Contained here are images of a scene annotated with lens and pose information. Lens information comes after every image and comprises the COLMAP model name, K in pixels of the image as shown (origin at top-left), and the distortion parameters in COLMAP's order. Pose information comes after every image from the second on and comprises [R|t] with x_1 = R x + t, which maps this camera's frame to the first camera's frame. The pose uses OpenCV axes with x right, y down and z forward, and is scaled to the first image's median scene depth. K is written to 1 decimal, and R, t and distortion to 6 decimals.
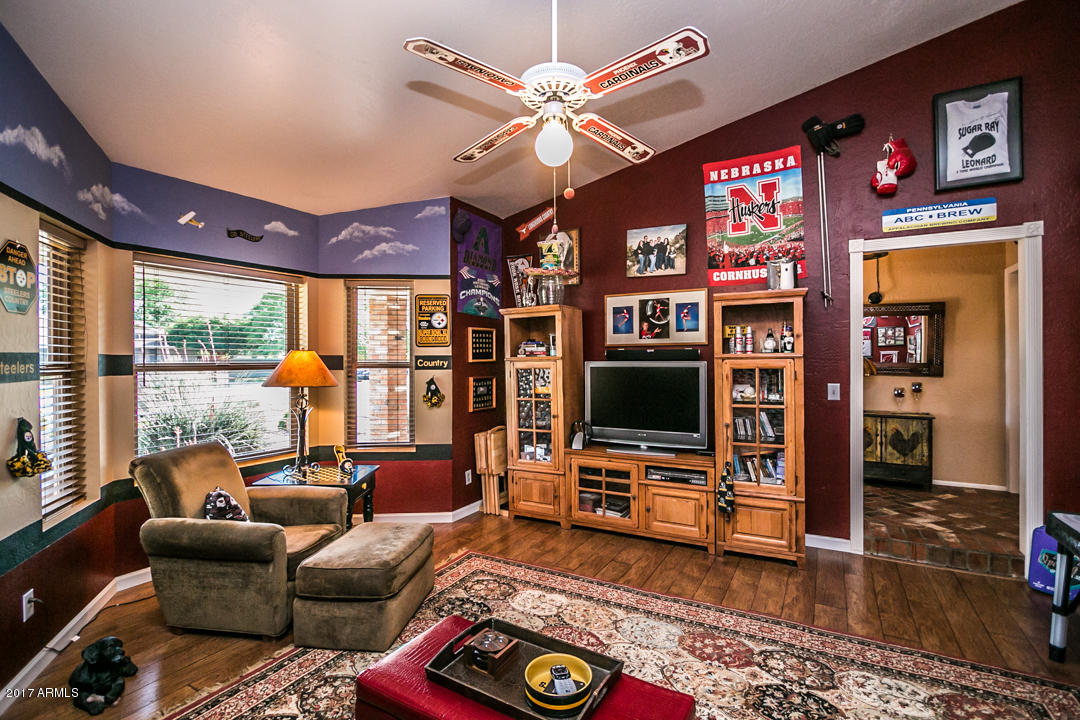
lens RADIAL K [[493.4, 0, 539.3], [0, 493.4, 366.4], [0, 0, 1]] dist [-0.014711, -0.000155]
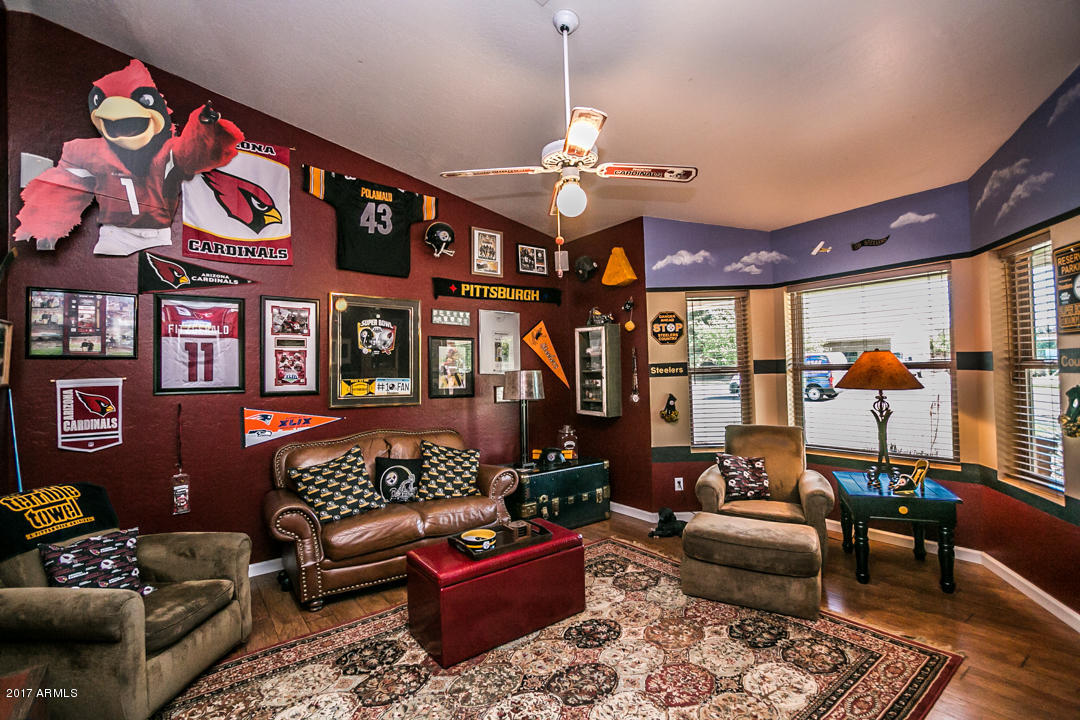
lens RADIAL K [[493.4, 0, 539.3], [0, 493.4, 366.4], [0, 0, 1]] dist [-0.014711, -0.000155]
pose [[-0.389096, 0.010070, -0.921142, 0.744685], [0.016956, 0.999849, 0.003768, -0.018639], [0.921041, -0.014153, -0.389208, 0.855401]]
